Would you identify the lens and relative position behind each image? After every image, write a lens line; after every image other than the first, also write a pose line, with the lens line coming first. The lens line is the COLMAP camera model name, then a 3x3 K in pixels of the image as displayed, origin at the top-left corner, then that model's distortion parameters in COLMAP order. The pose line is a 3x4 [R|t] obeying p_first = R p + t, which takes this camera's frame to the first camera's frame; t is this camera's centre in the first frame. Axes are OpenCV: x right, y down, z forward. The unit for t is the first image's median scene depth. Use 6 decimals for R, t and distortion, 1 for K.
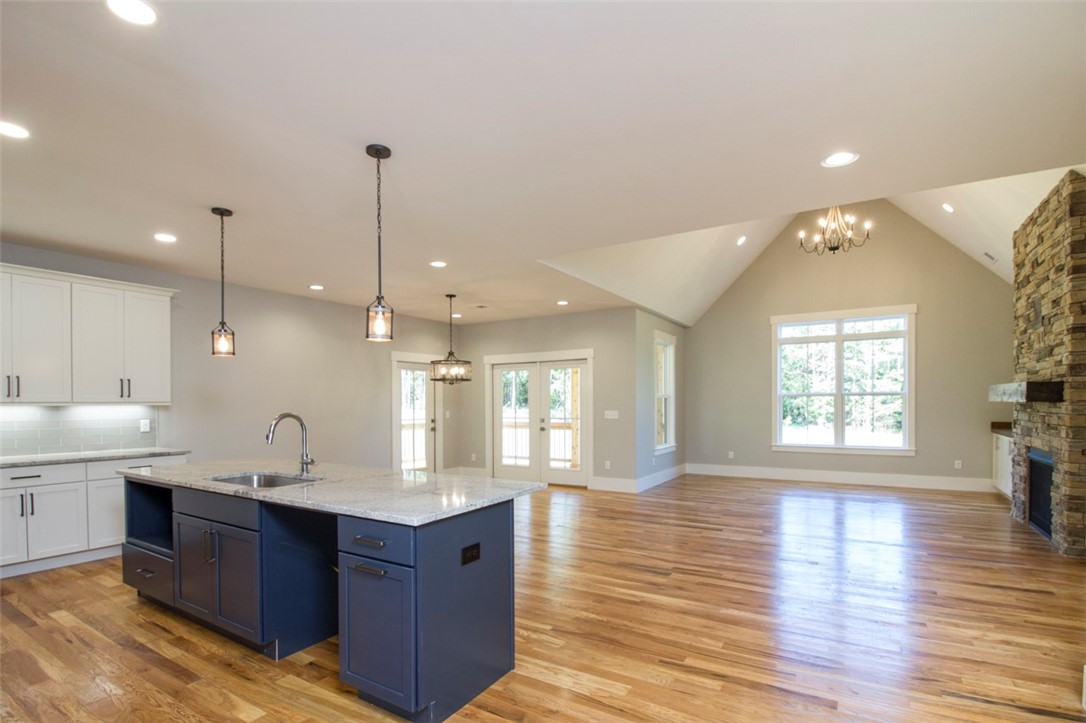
lens RADIAL K [[499.1, 0, 561.4], [0, 499.1, 402.3], [0, 0, 1]] dist [-0.000584, -0.000710]
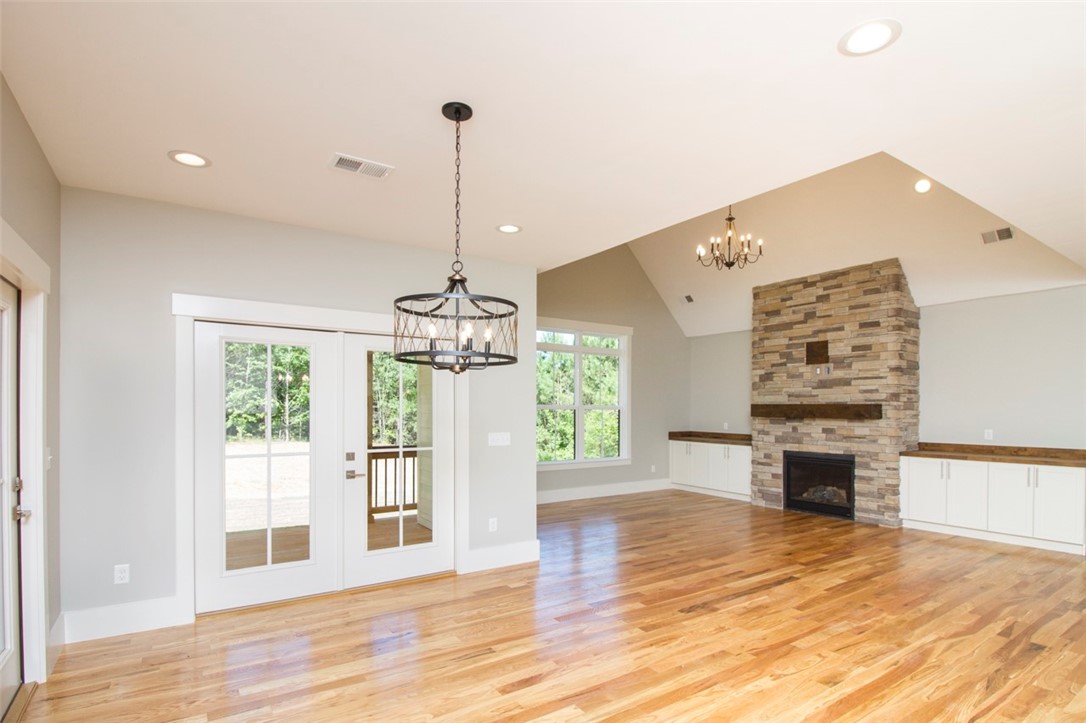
lens RADIAL K [[528.3, 0, 515.6], [0, 528.3, 408.3], [0, 0, 1]] dist [0.006934, -0.018139]
pose [[0.446398, 0.008875, 0.894791, -0.742158], [-0.008809, 0.999946, -0.005524, -0.013599], [-0.894791, -0.005416, 0.446452, 1.146510]]
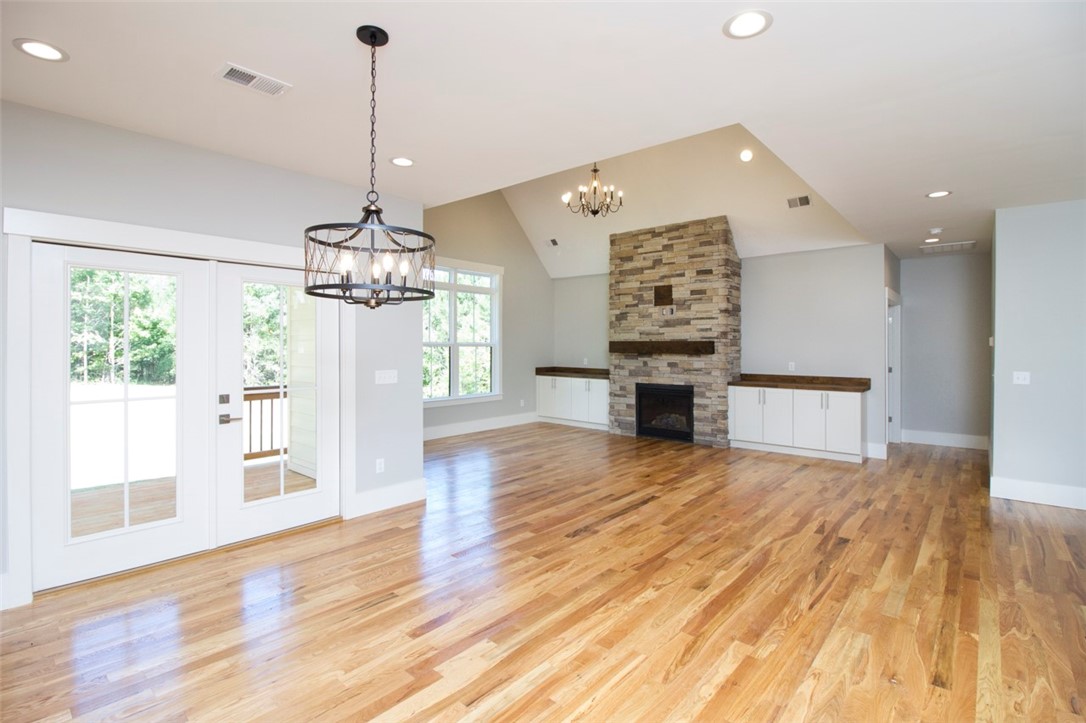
lens RADIAL K [[522.6, 0, 517.5], [0, 522.6, 341.4], [0, 0, 1]] dist [-0.000879, -0.009989]
pose [[0.202891, 0.015606, 0.979077, -0.751761], [-0.005332, 0.999876, -0.014832, -0.012857], [-0.979187, -0.002211, 0.202949, 1.182316]]
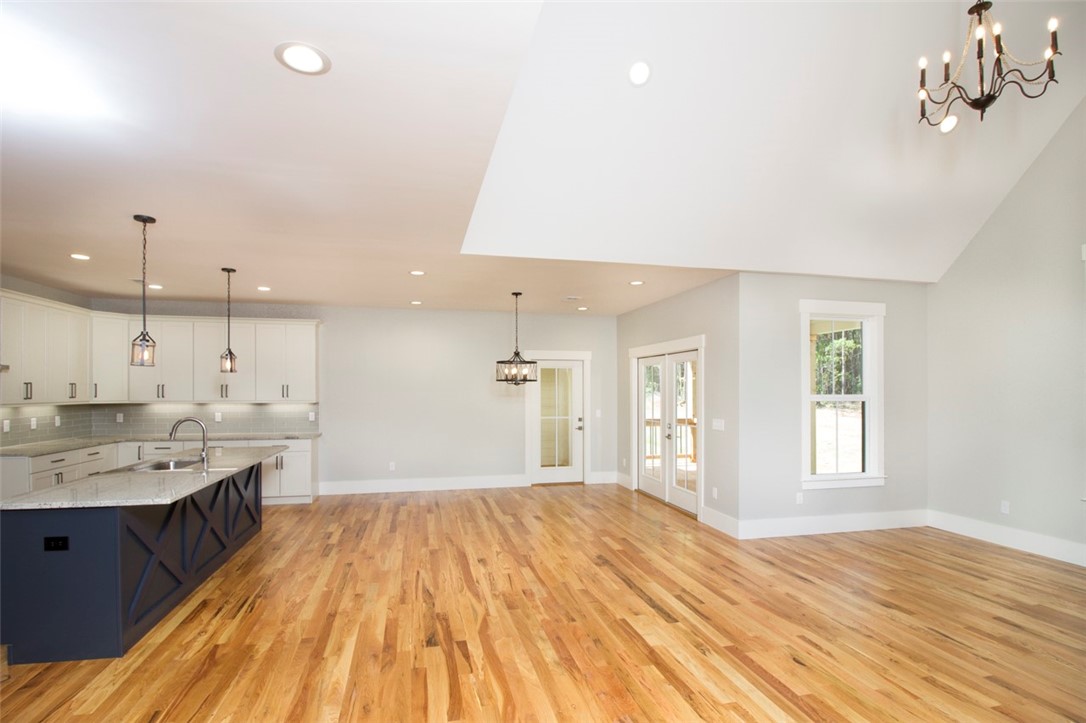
lens RADIAL K [[525.5, 0, 548.6], [0, 525.5, 379.5], [0, 0, 1]] dist [-0.000512, -0.014901]
pose [[0.702324, -0.006235, -0.711831, 0.767242], [-0.006425, 0.999865, -0.015097, -0.044015], [0.711829, 0.015176, 0.702189, 0.464515]]
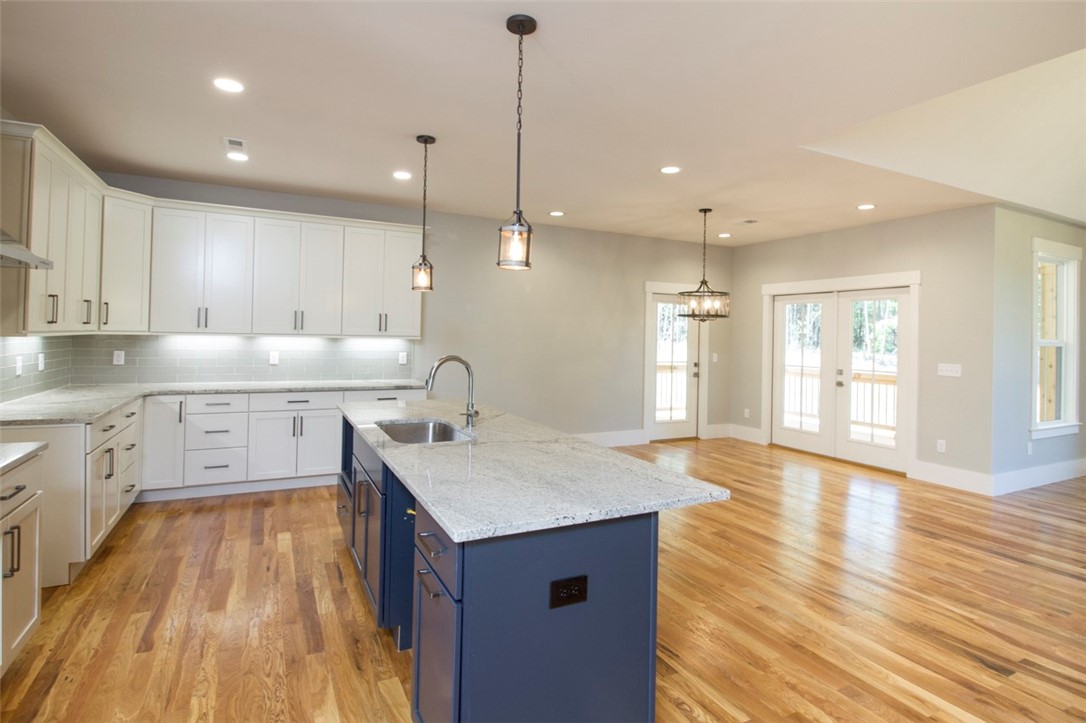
lens RADIAL K [[568.1, 0, 583.4], [0, 568.1, 326.5], [0, 0, 1]] dist [0.000870, -0.001099]
pose [[0.864031, 0.016897, -0.503155, 0.097306], [-0.027299, 0.999539, -0.013312, -0.015210], [0.502698, 0.025238, 0.864094, 0.174442]]
